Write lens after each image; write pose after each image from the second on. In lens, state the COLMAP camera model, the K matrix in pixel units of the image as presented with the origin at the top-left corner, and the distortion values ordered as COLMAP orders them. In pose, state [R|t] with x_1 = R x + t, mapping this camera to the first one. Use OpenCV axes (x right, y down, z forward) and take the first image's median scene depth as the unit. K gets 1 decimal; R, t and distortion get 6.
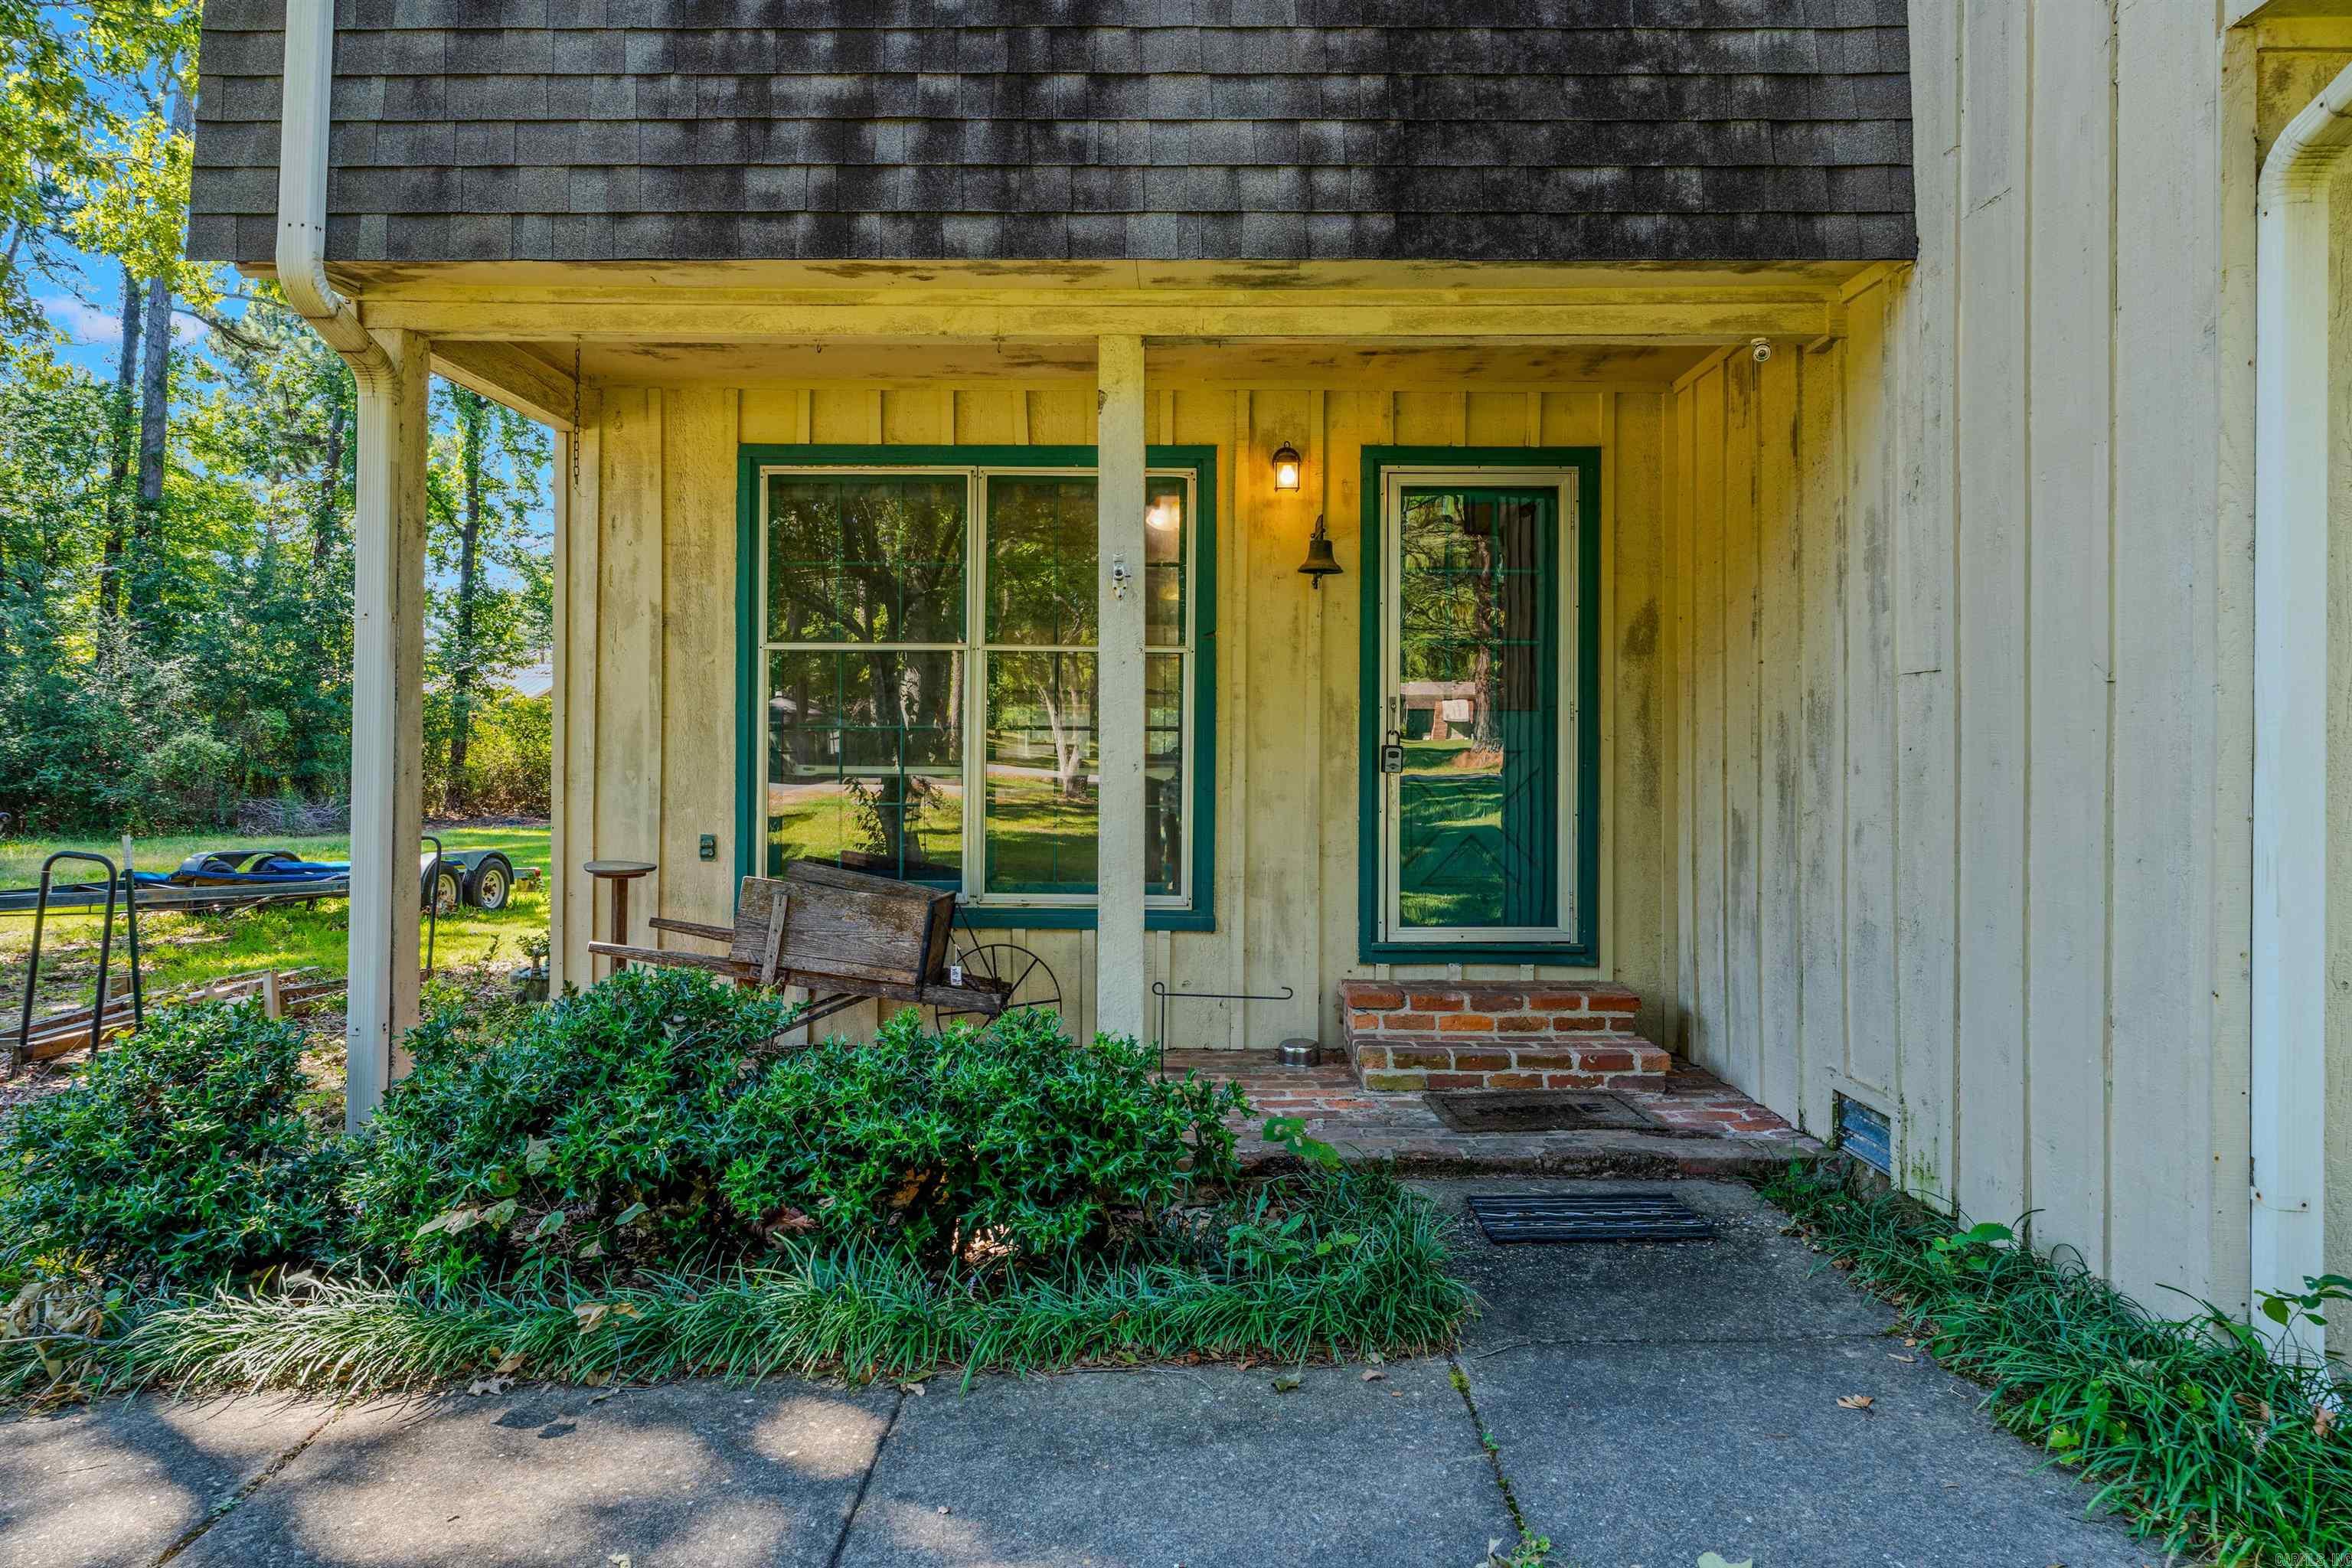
lens RADIAL K [[1339.0, 0, 1201.0], [0, 1339.0, 739.6], [0, 0, 1]] dist [-0.001303, 0.001284]
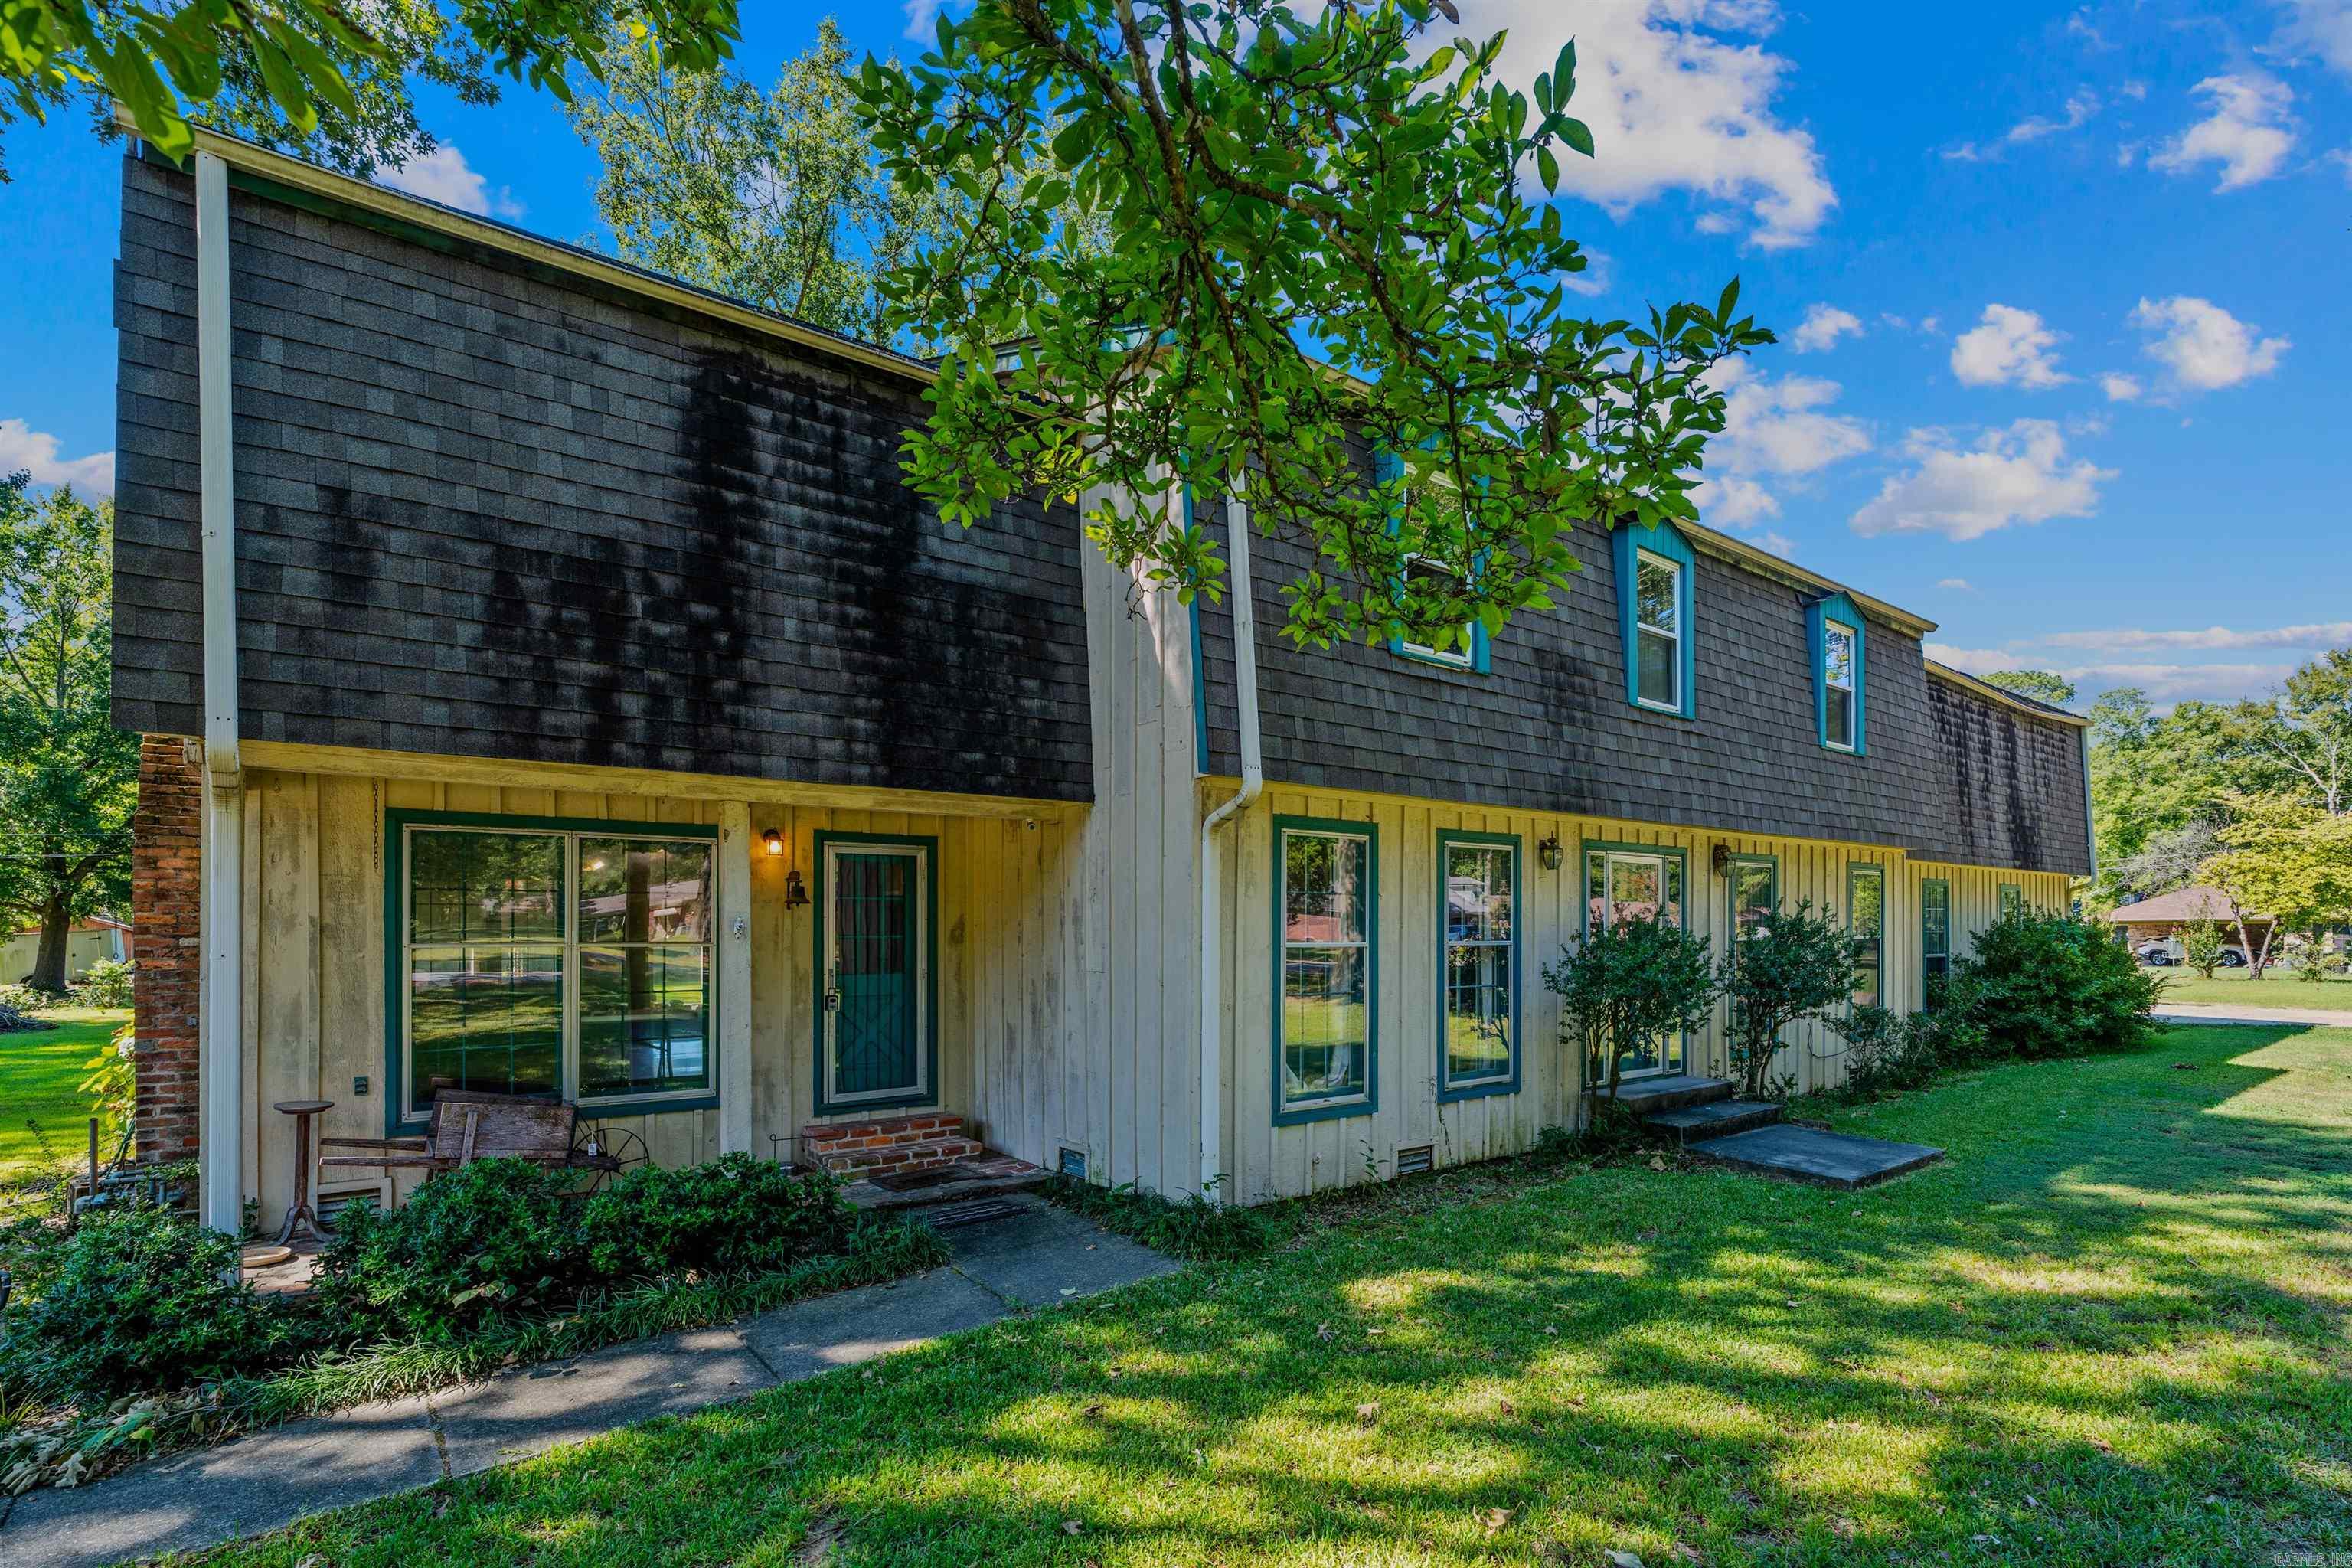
lens RADIAL K [[1077.5, 0, 1180.4], [0, 1077.5, 929.4], [0, 0, 1]] dist [-0.001928, -0.000430]
pose [[0.800278, -0.005765, 0.599601, -0.499927], [0.000792, 0.999963, 0.008556, -0.137033], [-0.599628, -0.006372, 0.800253, -0.645415]]
